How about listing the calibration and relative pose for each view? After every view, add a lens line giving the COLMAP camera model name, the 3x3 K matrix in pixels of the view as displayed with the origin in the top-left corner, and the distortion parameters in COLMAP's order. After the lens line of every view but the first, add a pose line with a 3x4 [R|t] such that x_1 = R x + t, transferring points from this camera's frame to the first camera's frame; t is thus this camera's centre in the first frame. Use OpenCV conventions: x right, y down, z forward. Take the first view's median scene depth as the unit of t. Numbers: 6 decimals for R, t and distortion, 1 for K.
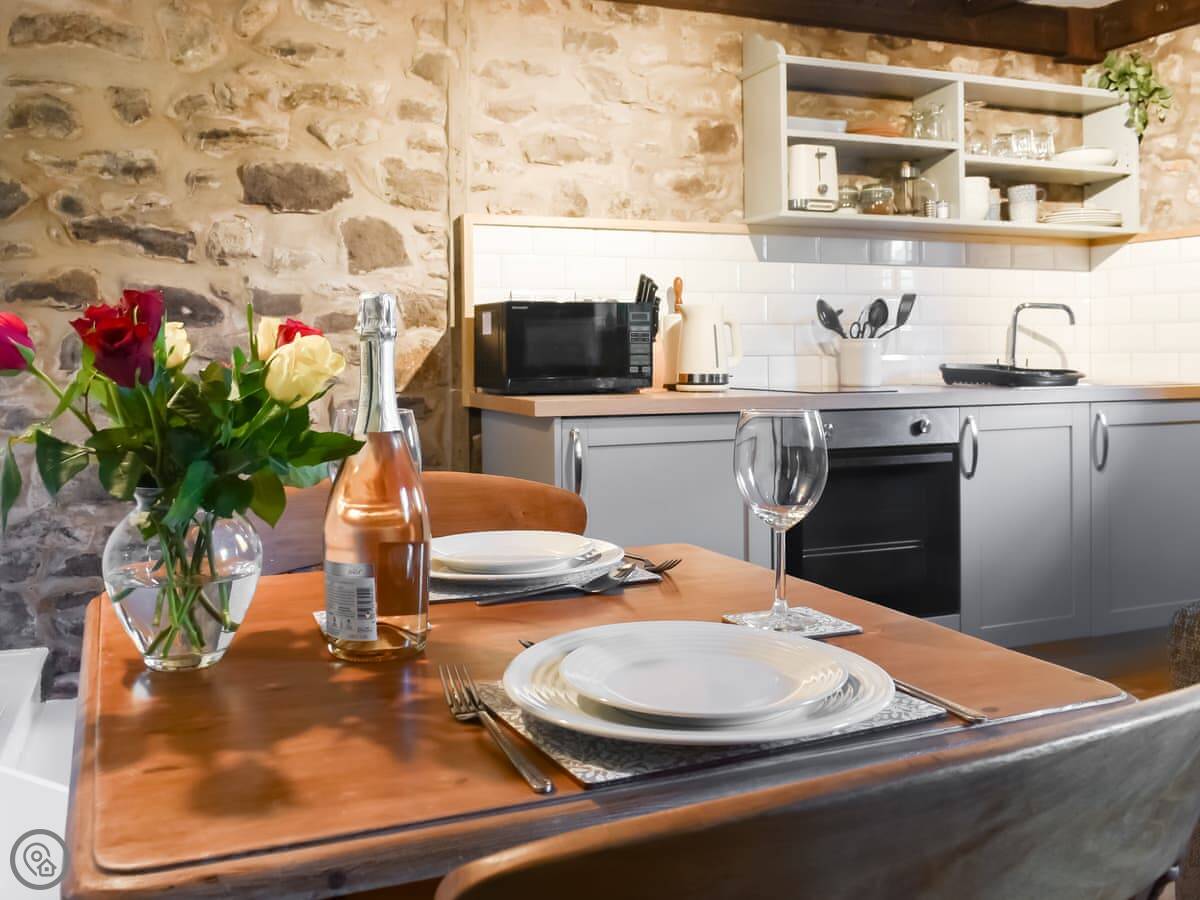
lens RADIAL K [[1155.8, 0, 629.7], [0, 1155.8, 349.5], [0, 0, 1]] dist [-0.021251, 0.004710]
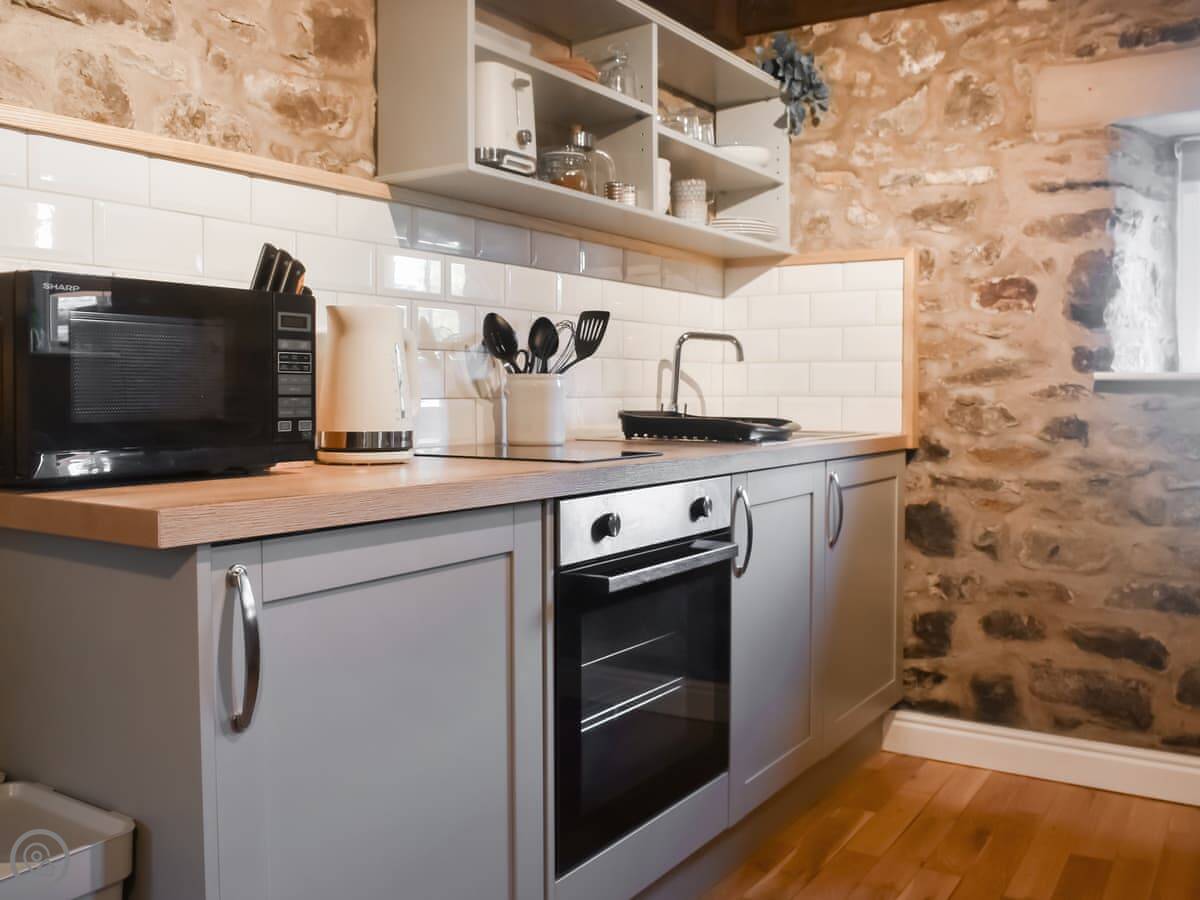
lens RADIAL K [[1094.0, 0, 619.1], [0, 1094.0, 423.0], [0, 0, 1]] dist [-0.067903, 0.013720]
pose [[0.829403, -0.008290, 0.558589, -0.125063], [-0.008178, 0.999603, 0.026978, 0.001745], [-0.558591, -0.026943, 0.829005, 0.470061]]
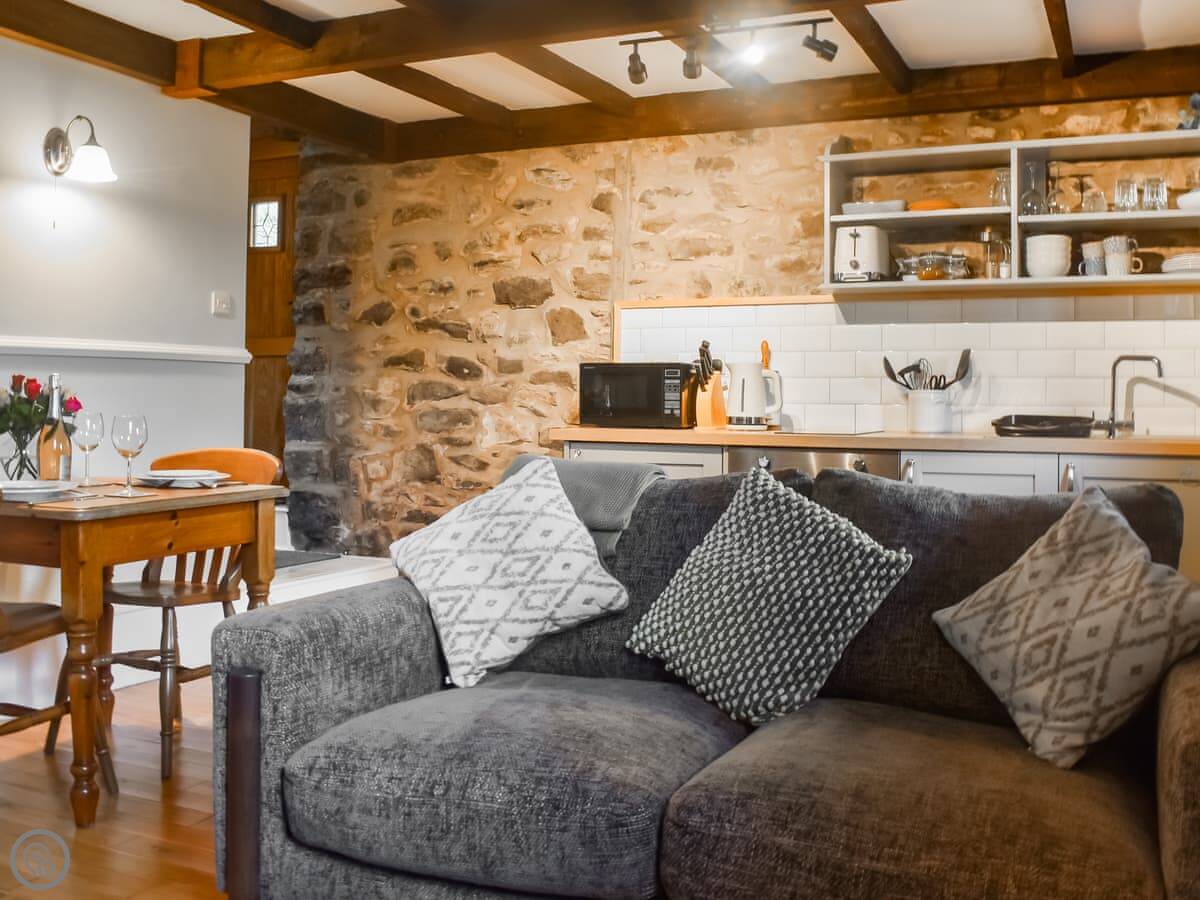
lens RADIAL K [[1180.9, 0, 656.0], [0, 1180.9, 391.8], [0, 0, 1]] dist [-0.099134, 0.012417]
pose [[0.686142, 0.006987, -0.727434, 0.905164], [-0.009873, 0.999951, 0.000291, -0.005647], [0.727401, 0.006982, 0.686178, 0.025924]]
